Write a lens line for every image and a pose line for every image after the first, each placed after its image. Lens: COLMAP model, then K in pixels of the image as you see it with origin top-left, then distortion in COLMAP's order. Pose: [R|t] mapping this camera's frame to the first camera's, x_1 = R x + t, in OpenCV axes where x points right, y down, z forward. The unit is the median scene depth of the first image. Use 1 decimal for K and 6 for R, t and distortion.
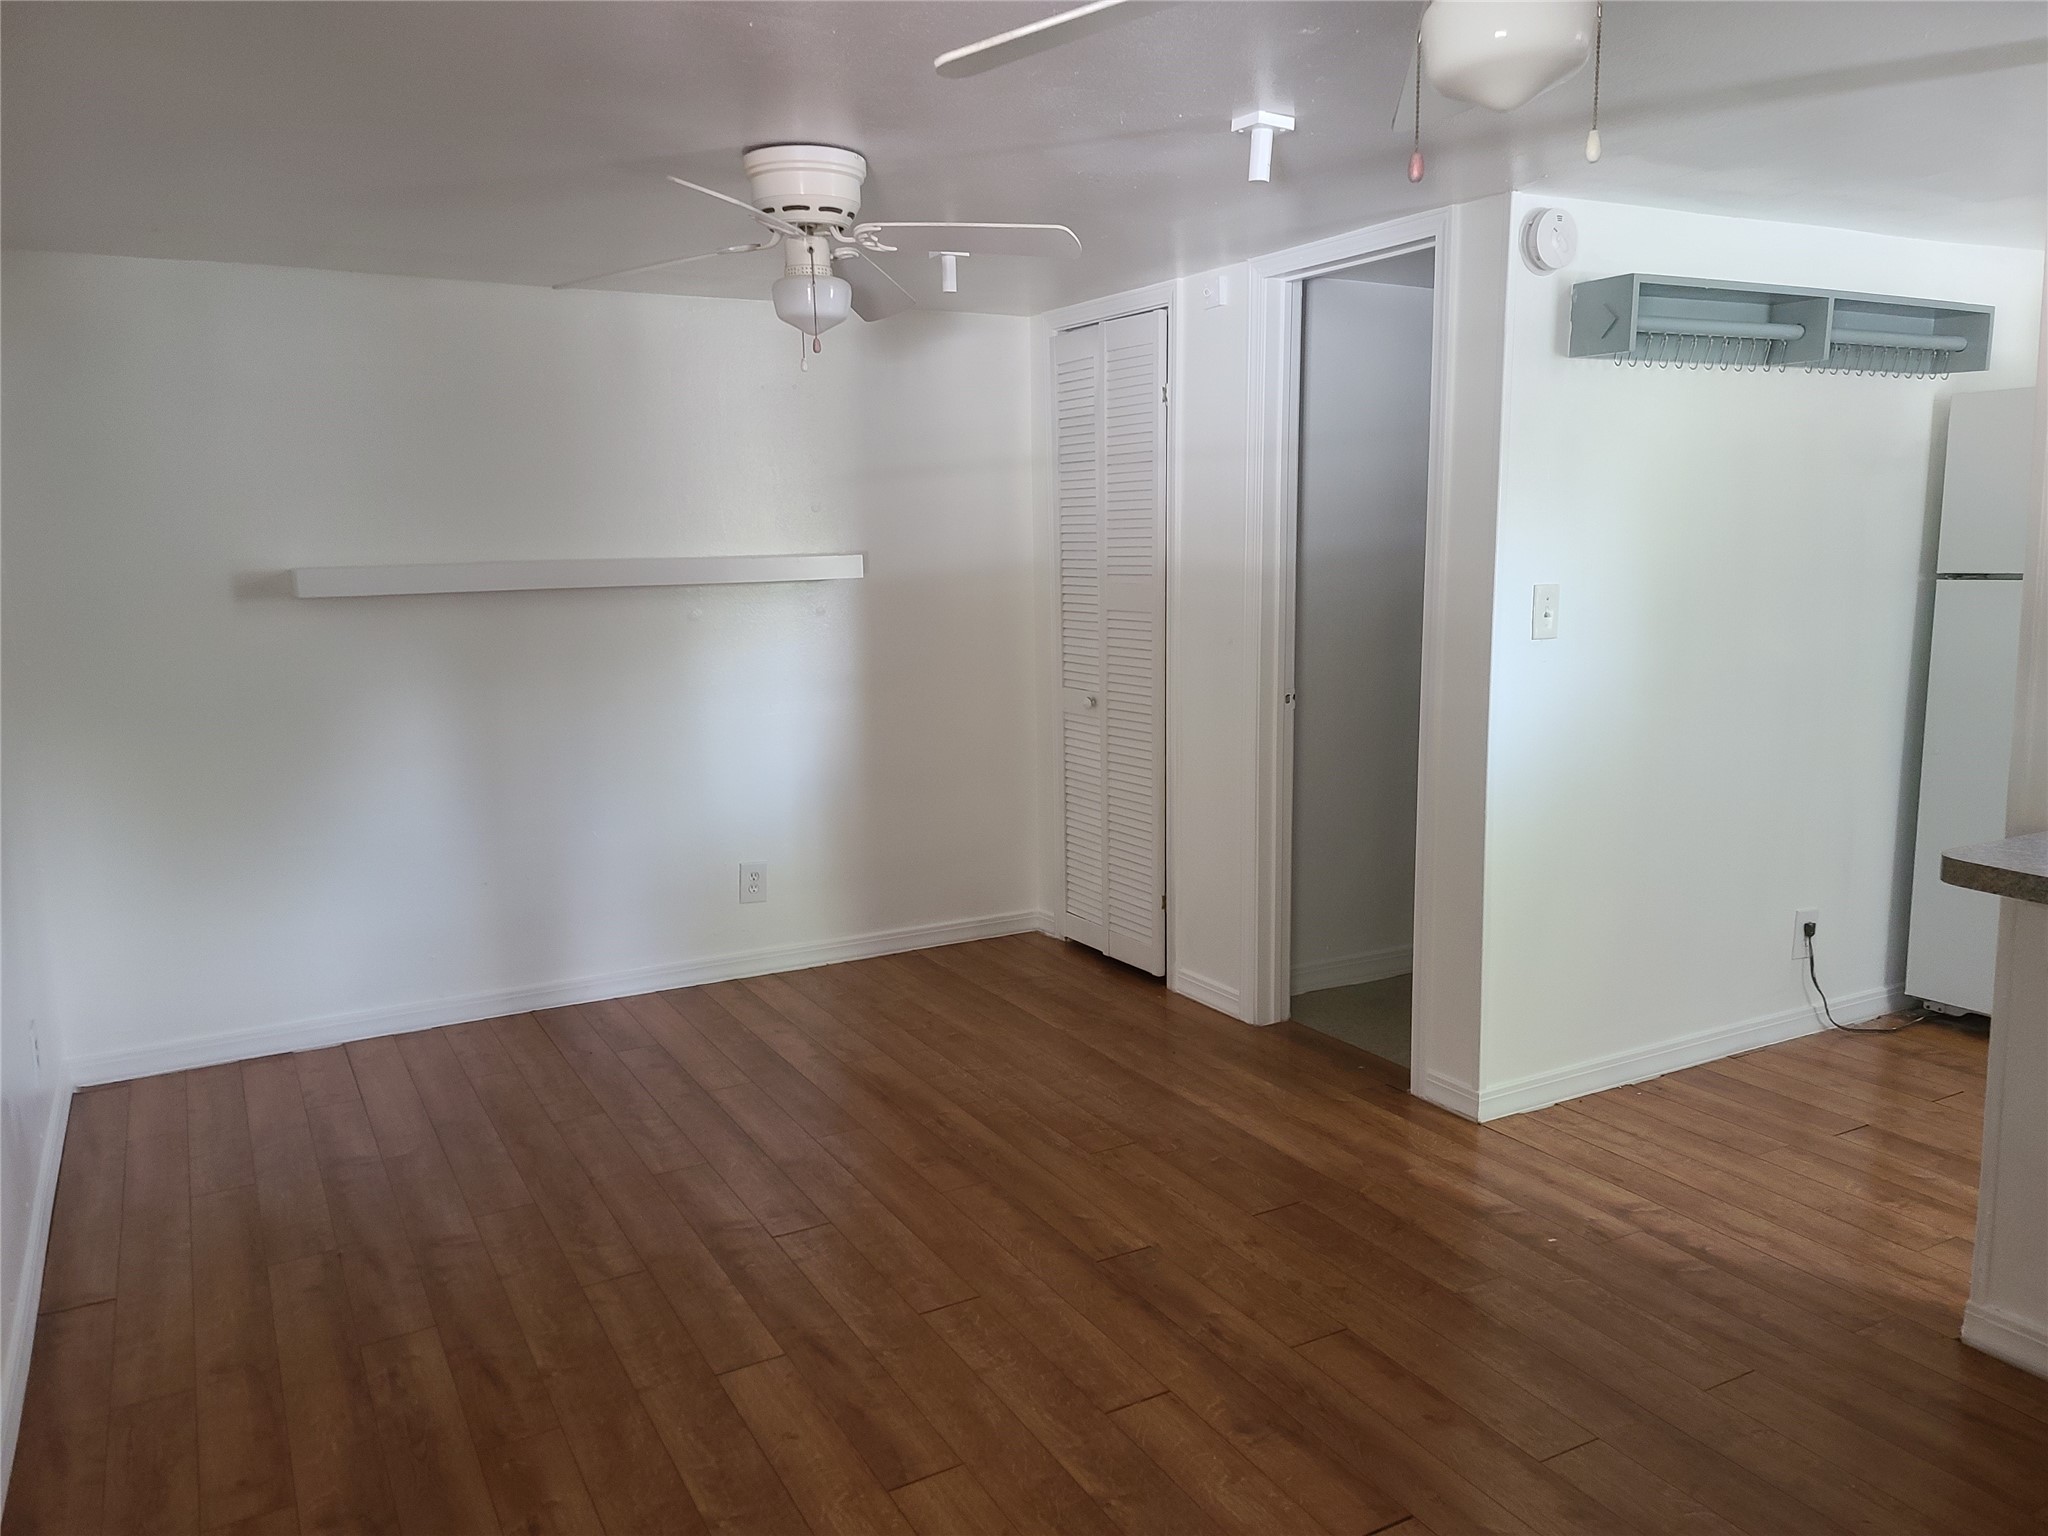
lens RADIAL K [[1517.6, 0, 1047.3], [0, 1517.6, 755.6], [0, 0, 1]] dist [0.130518, -0.163566]
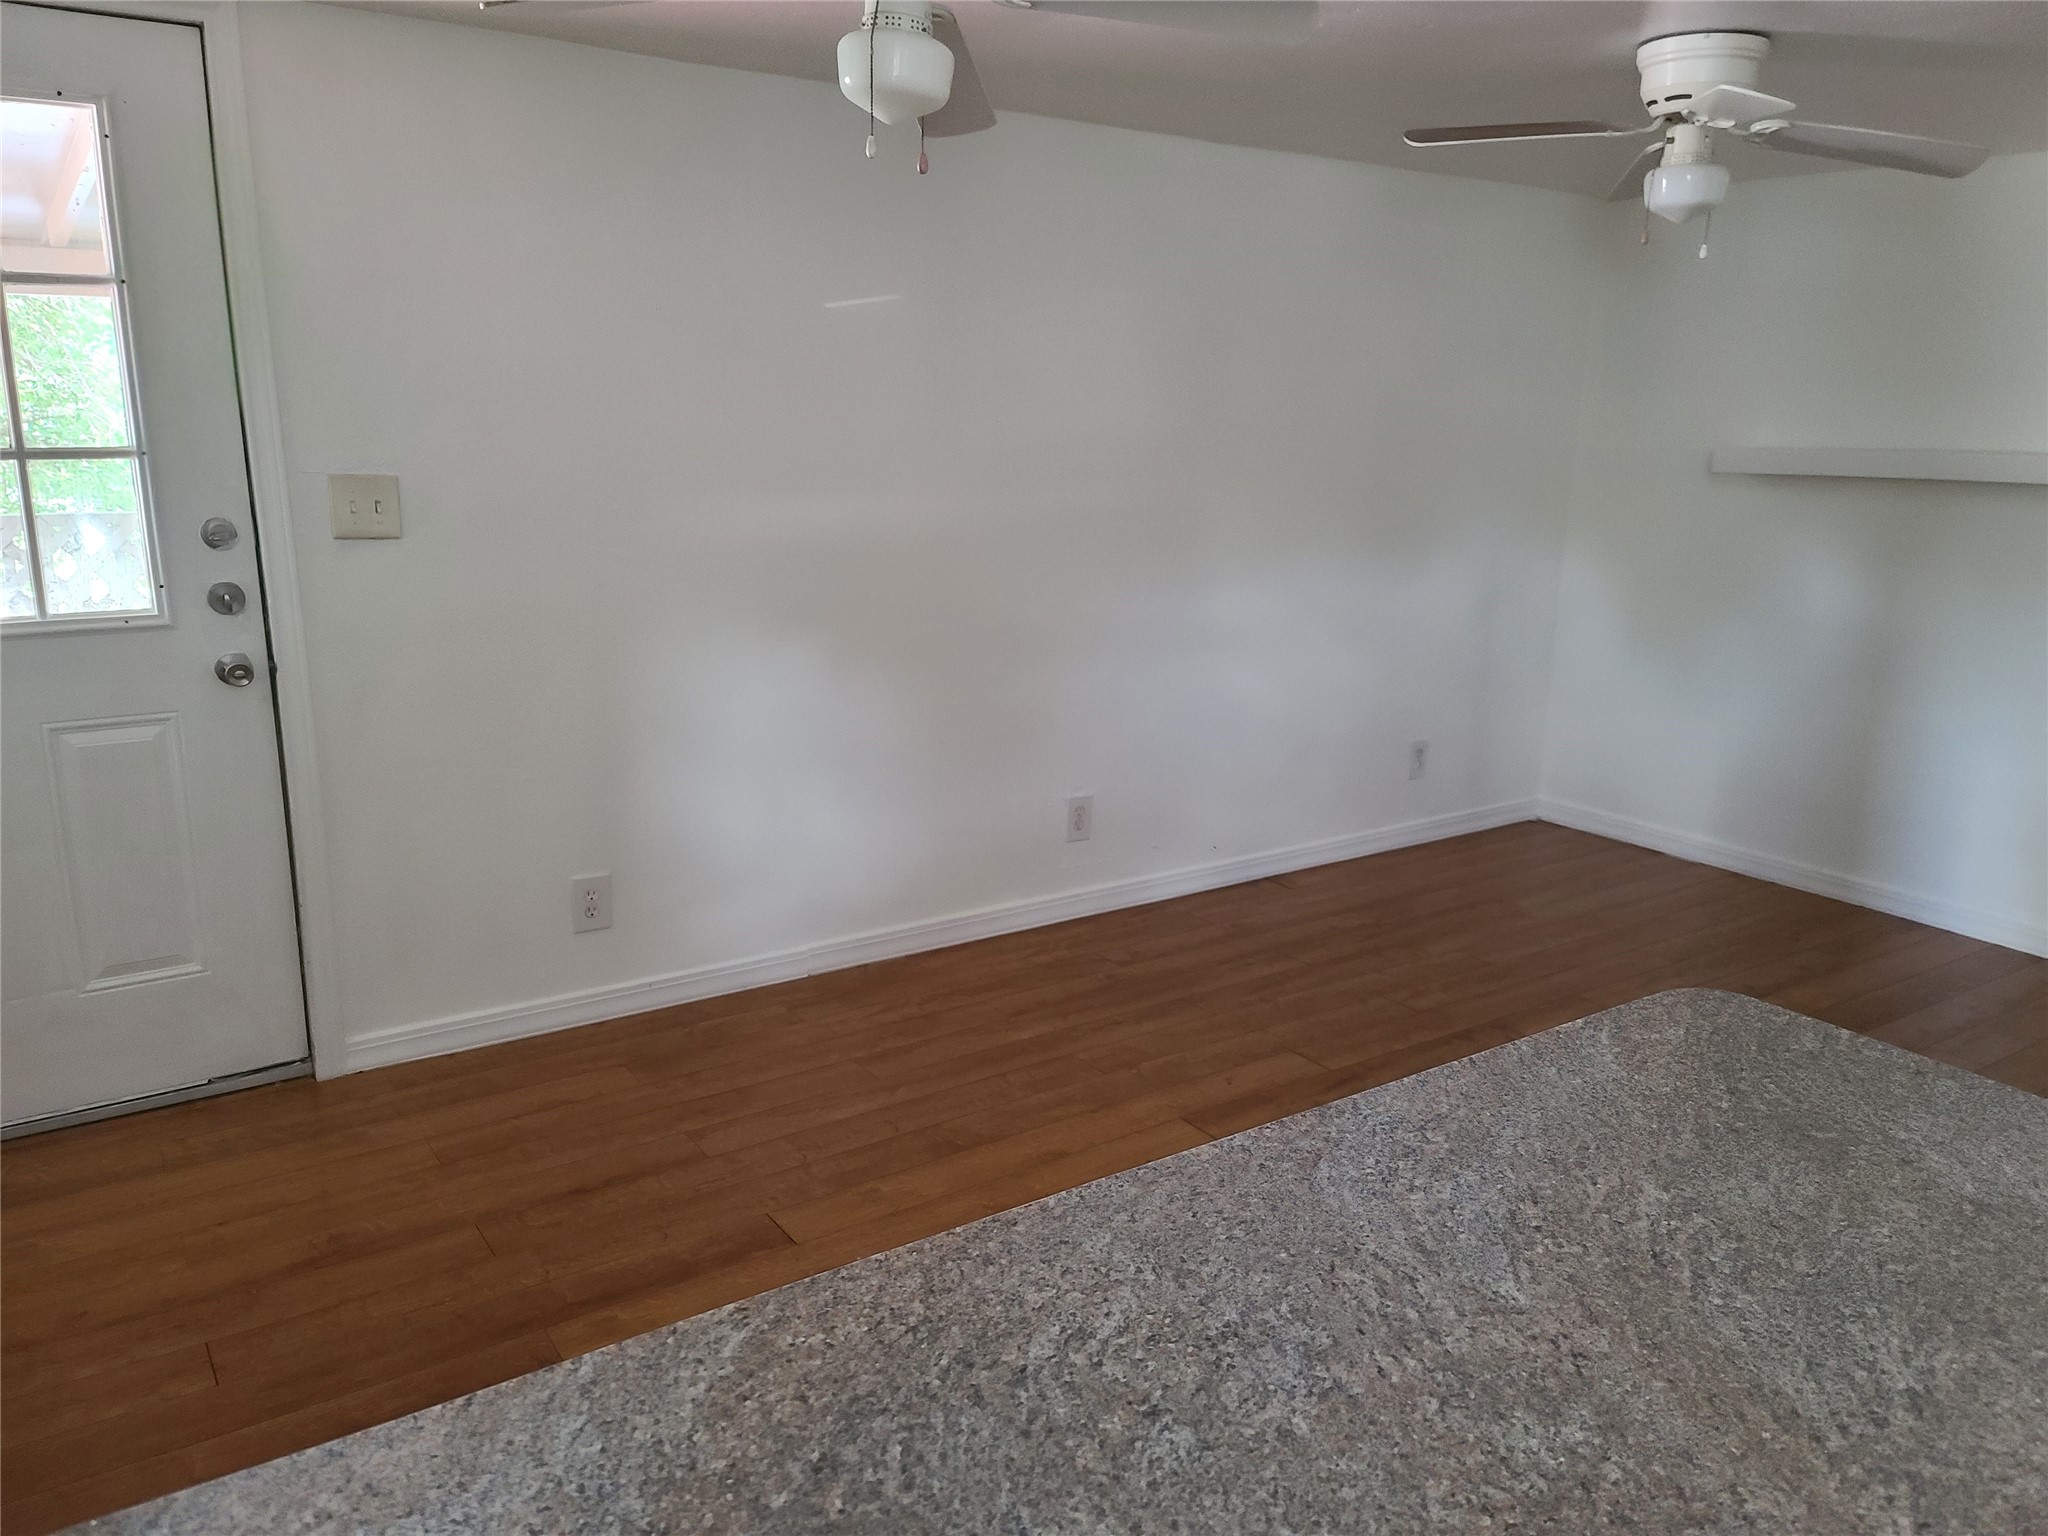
lens RADIAL K [[1483.5, 0, 1037.4], [0, 1483.5, 761.2], [0, 0, 1]] dist [0.073564, -0.053044]
pose [[0.087245, 0.260549, -0.961510, 0.959059], [-0.176125, 0.954021, 0.242539, -0.119731], [0.980494, 0.148186, 0.129123, 0.584027]]
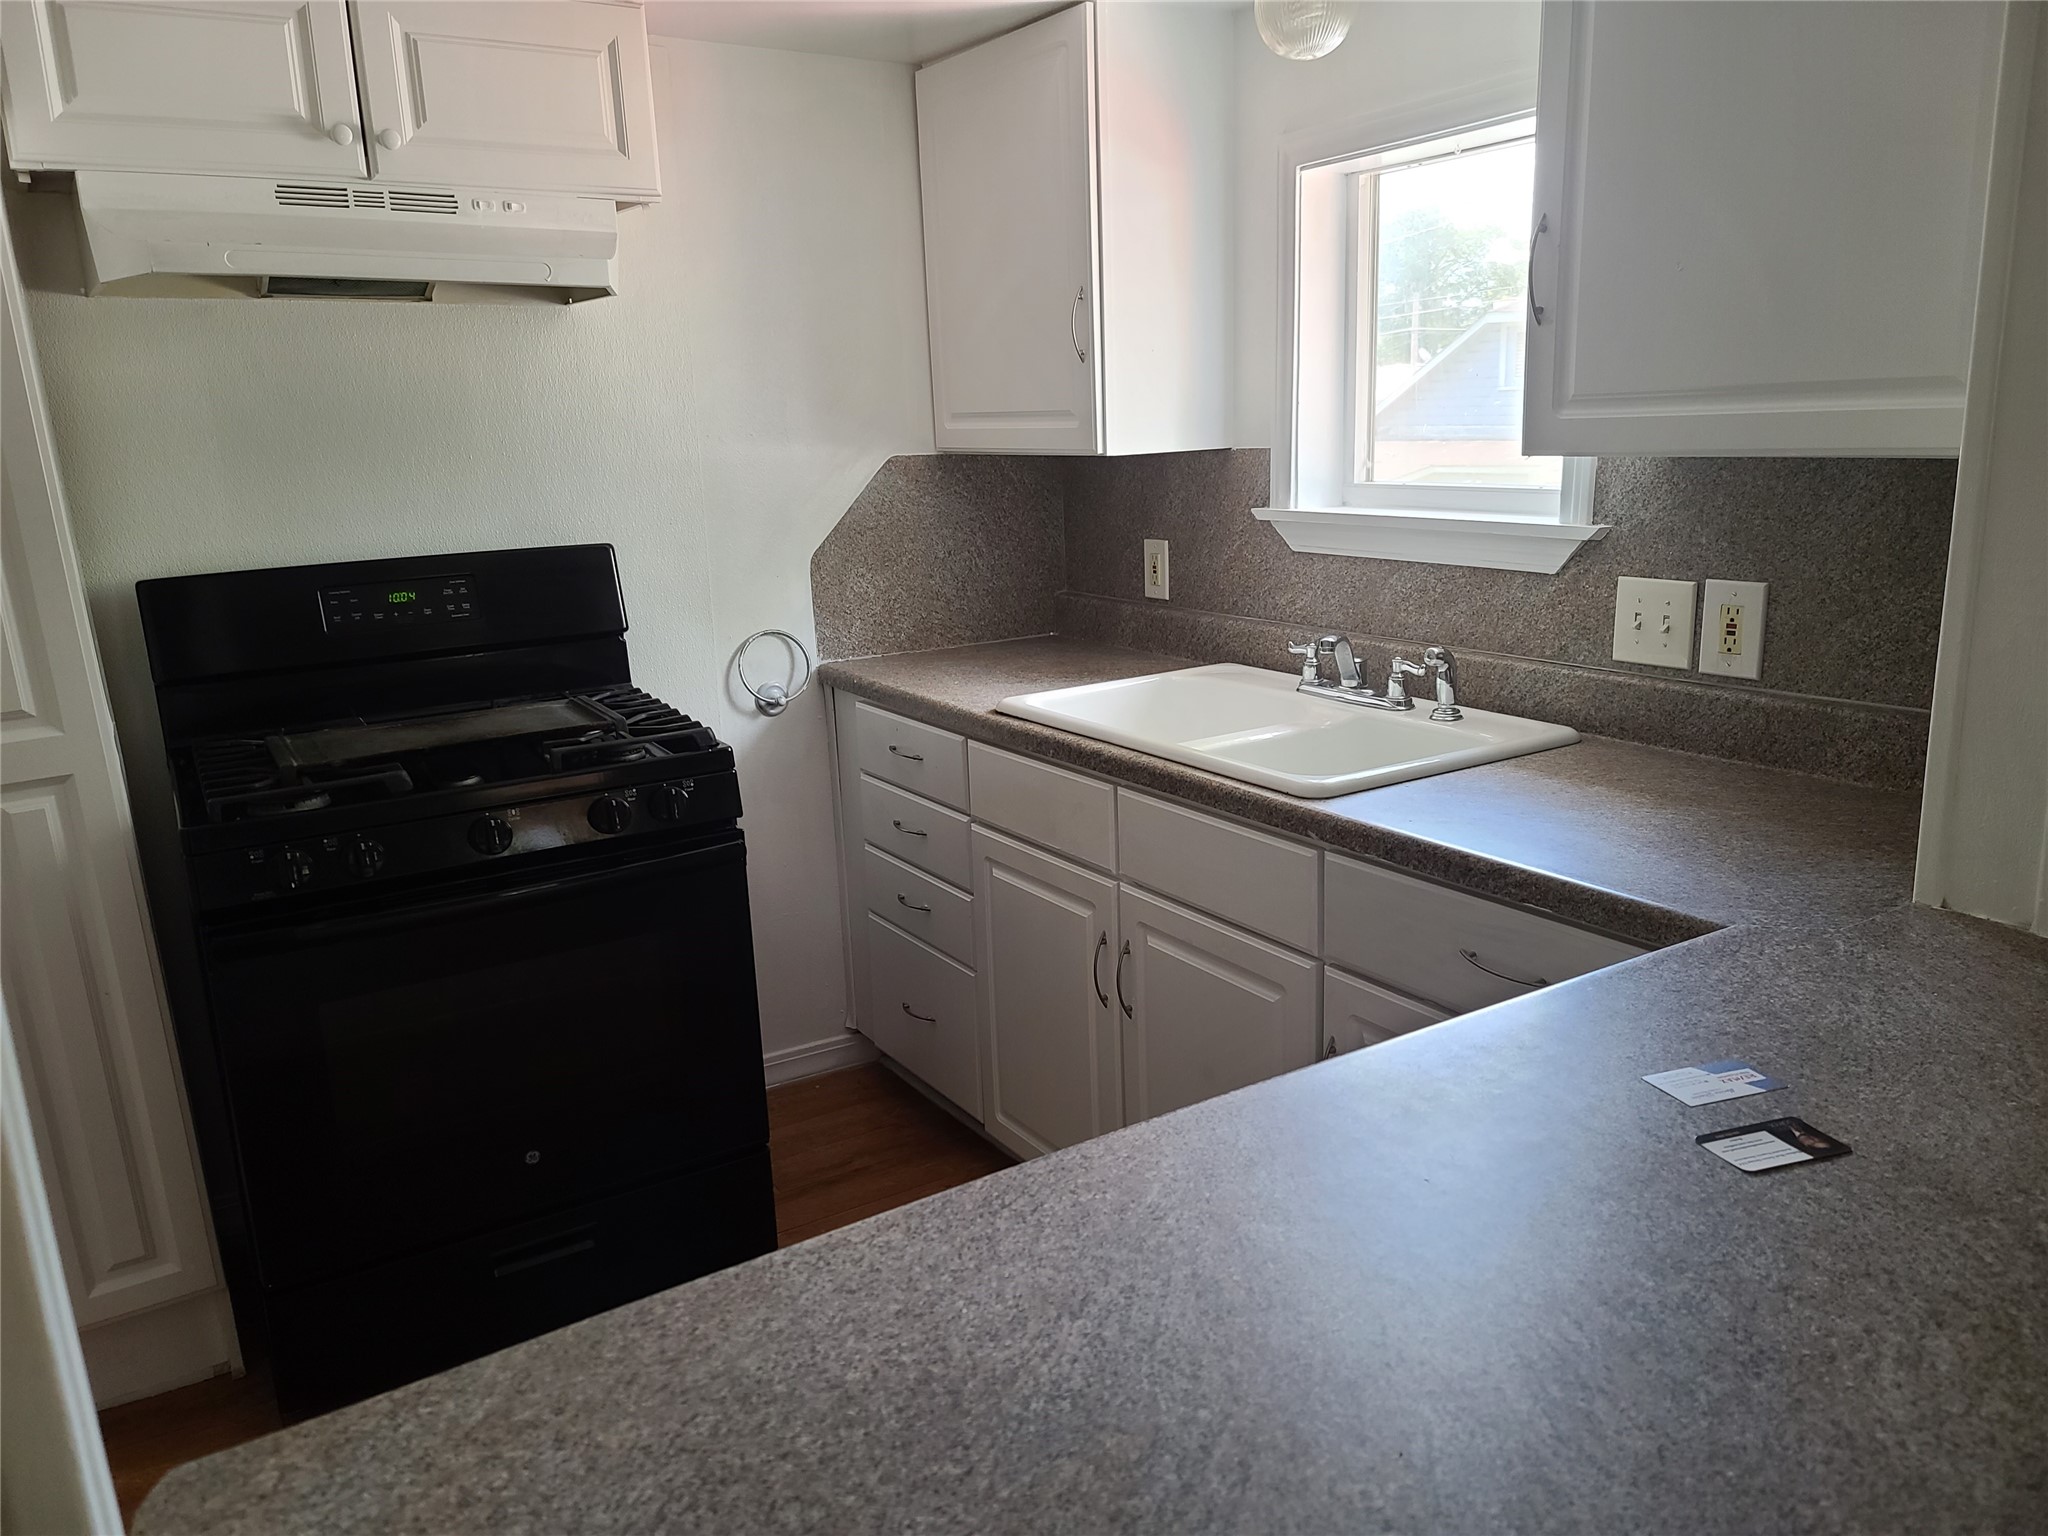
lens RADIAL K [[1483.5, 0, 1037.4], [0, 1483.5, 761.2], [0, 0, 1]] dist [0.073564, -0.053044]
pose [[-0.052151, -0.206195, 0.977120, 0.080000], [0.186895, 0.959149, 0.212377, -0.152721], [-0.980995, 0.193694, -0.011484, 0.944335]]
